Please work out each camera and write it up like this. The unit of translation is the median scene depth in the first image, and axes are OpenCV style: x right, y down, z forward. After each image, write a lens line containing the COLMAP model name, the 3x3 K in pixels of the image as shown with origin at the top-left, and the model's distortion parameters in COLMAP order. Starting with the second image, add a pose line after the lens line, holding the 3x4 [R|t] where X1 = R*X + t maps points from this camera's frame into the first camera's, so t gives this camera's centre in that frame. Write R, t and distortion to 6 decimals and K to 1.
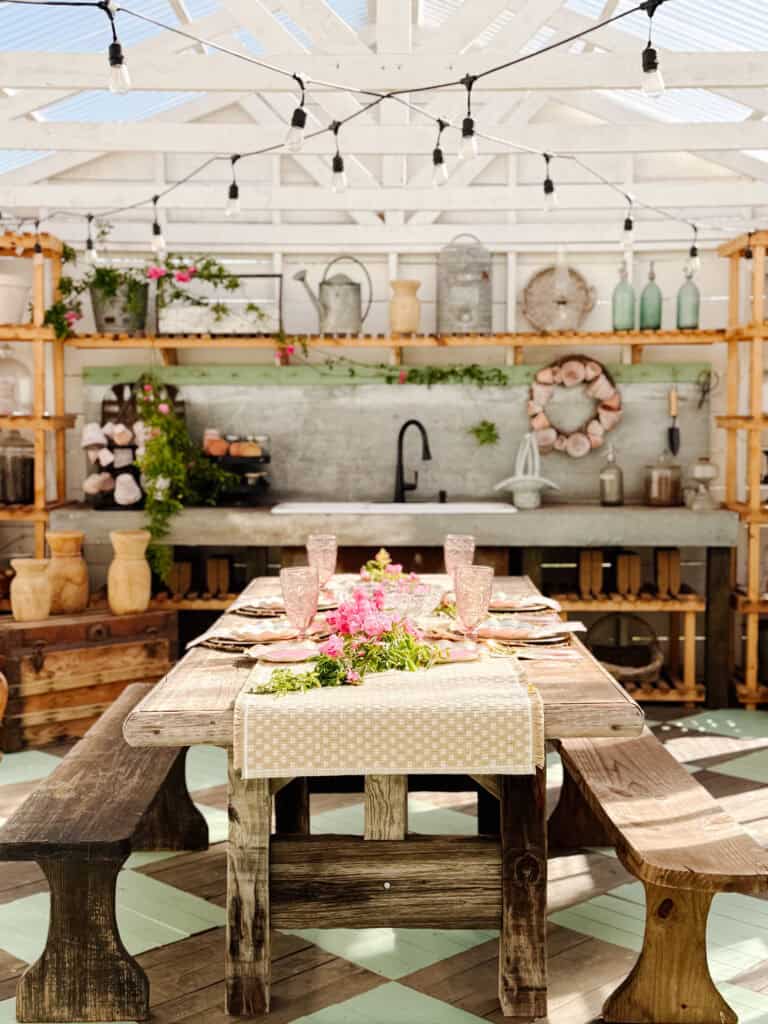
lens RADIAL K [[1306.0, 0, 384.0], [0, 1306.0, 512.0], [0, 0, 1]] dist [0.149880, -0.348085]
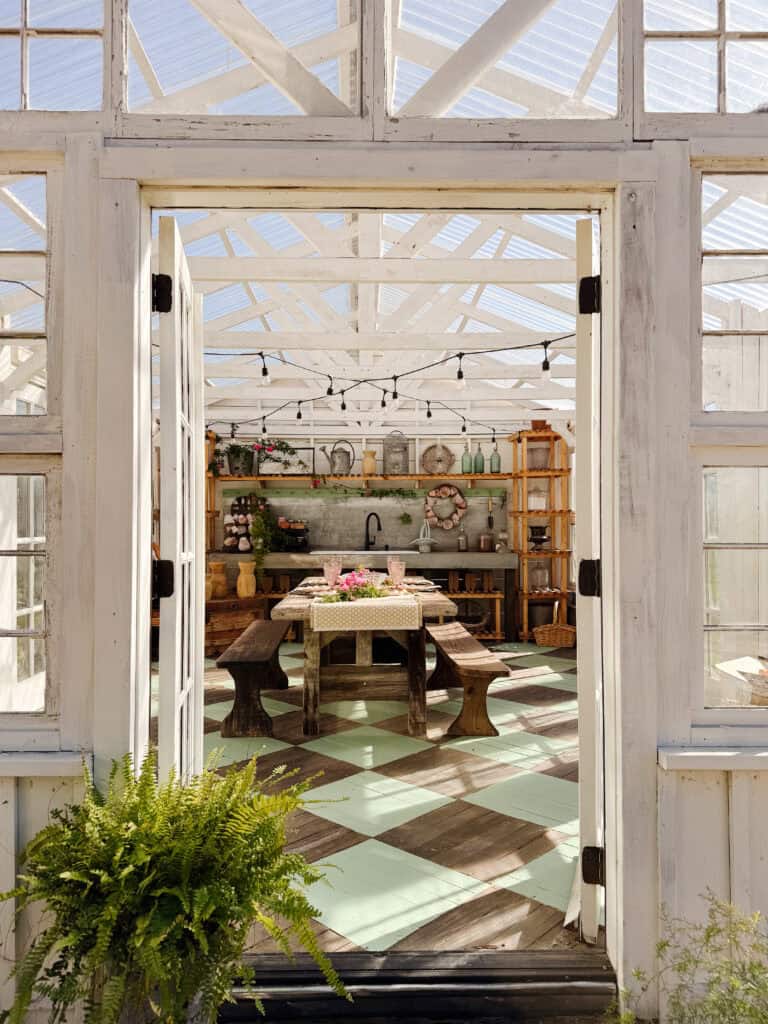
lens RADIAL K [[717.4, 0, 384.0], [0, 717.4, 512.0], [0, 0, 1]] dist [0.004569, 0.000155]
pose [[0.999223, -0.000586, 0.039406, -0.007417], [0.003950, 0.996343, -0.085354, 0.032226], [-0.039212, 0.085444, 0.995571, -0.210476]]
